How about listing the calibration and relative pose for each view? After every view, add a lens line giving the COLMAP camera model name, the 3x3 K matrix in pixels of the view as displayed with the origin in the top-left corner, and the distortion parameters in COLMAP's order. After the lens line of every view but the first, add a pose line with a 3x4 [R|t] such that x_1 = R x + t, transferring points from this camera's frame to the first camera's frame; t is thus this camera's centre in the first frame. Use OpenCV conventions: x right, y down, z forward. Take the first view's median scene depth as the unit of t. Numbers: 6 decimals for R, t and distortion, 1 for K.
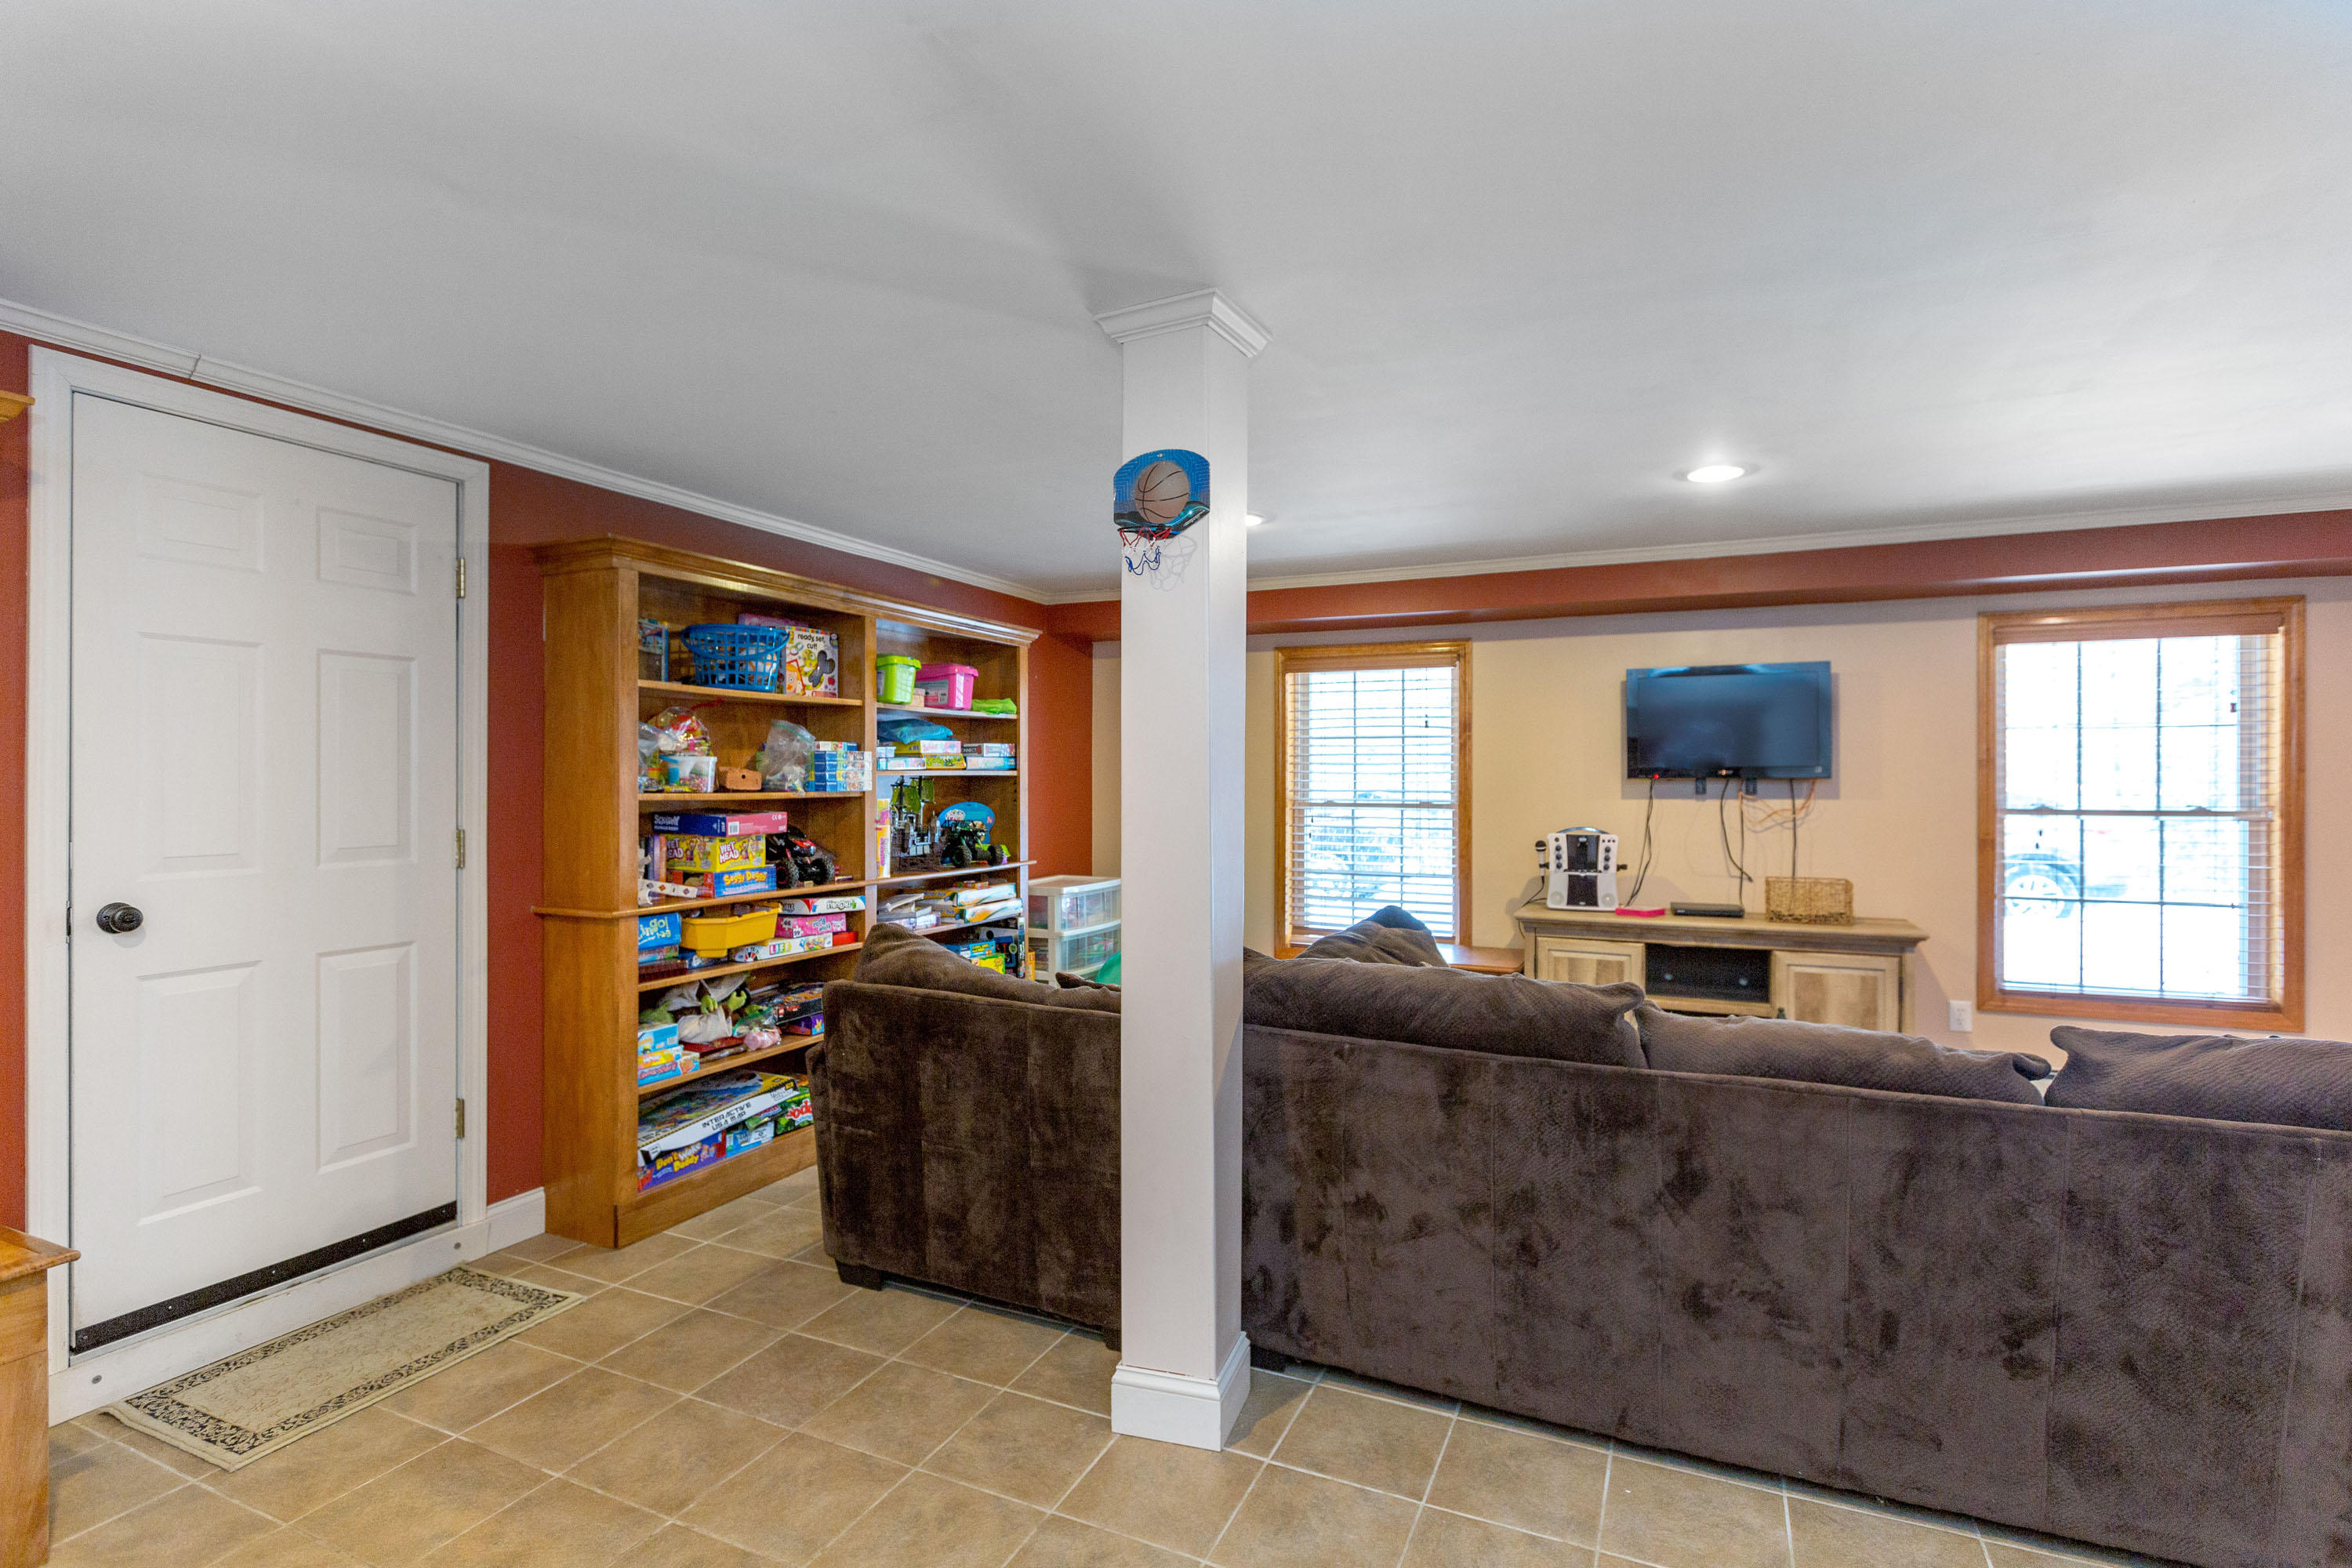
lens RADIAL K [[1111.5, 0, 1184.3], [0, 1111.5, 787.8], [0, 0, 1]] dist [0.002628, -0.000160]
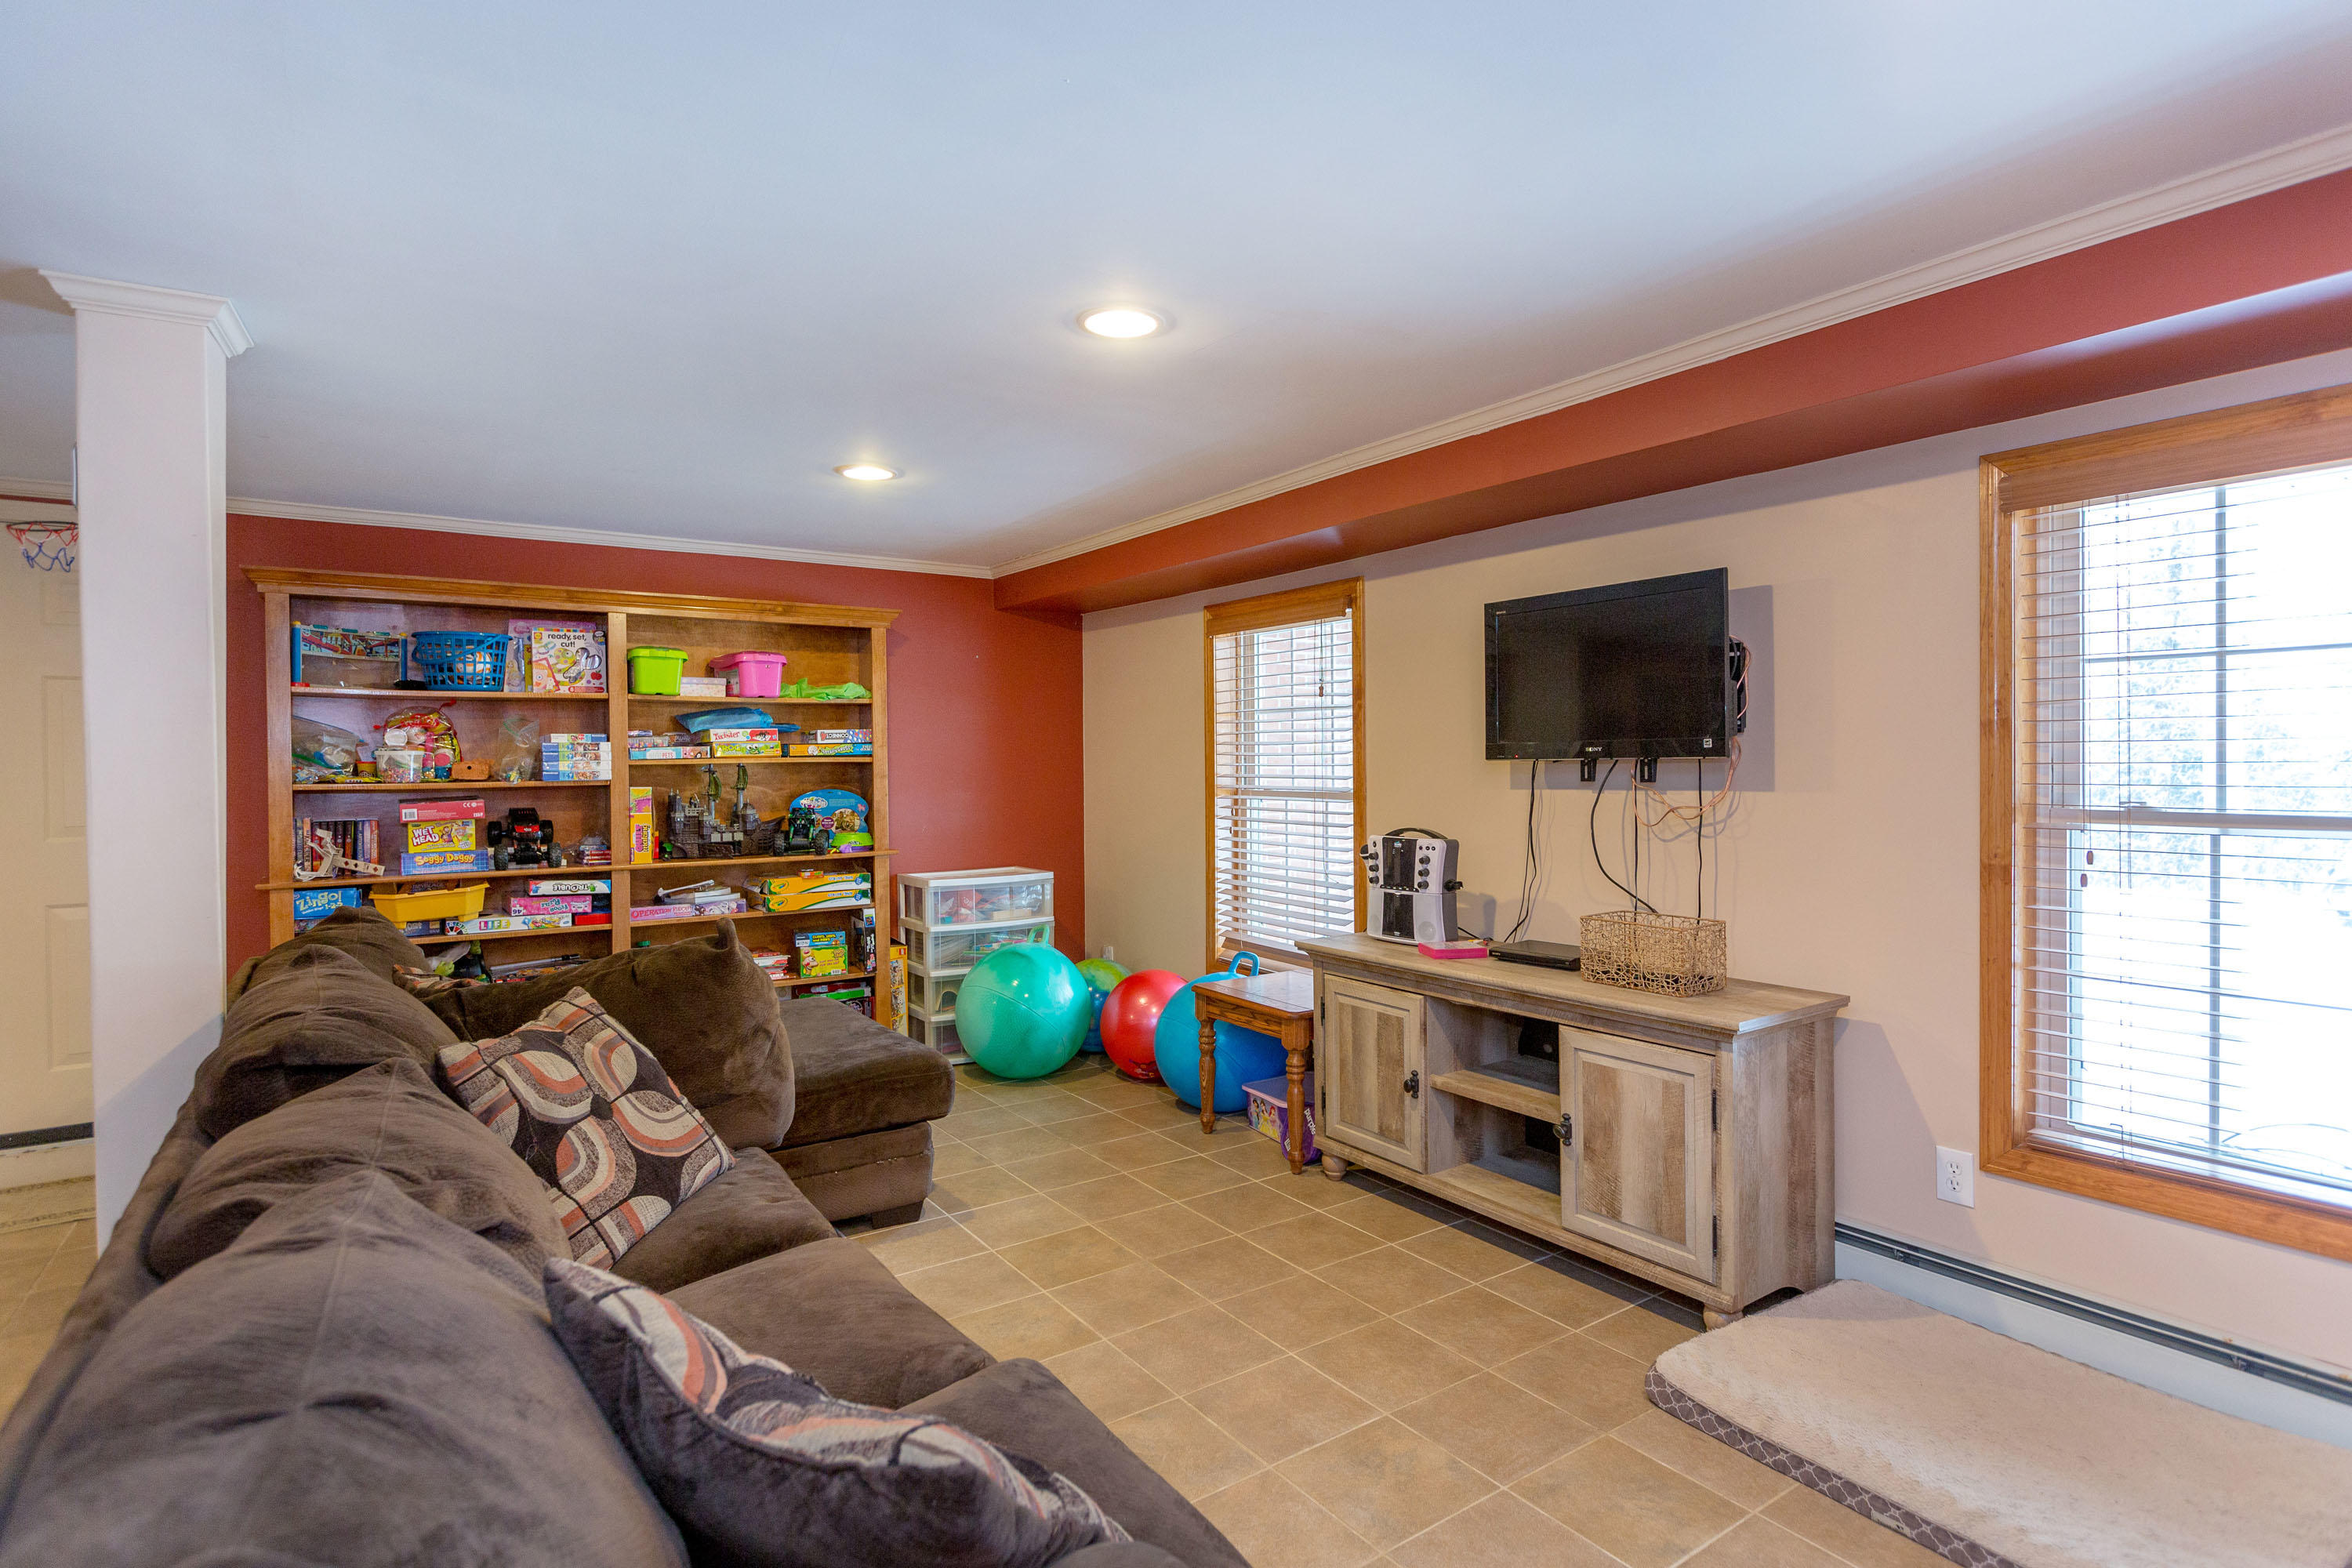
lens RADIAL K [[1187.2, 0, 1179.8], [0, 1187.2, 772.0], [0, 0, 1]] dist [0.001979, 0.001076]
pose [[0.859686, -0.004107, -0.510807, 0.666750], [0.005652, 0.999983, 0.001472, -0.002453], [0.510792, -0.004152, 0.859694, 0.282043]]
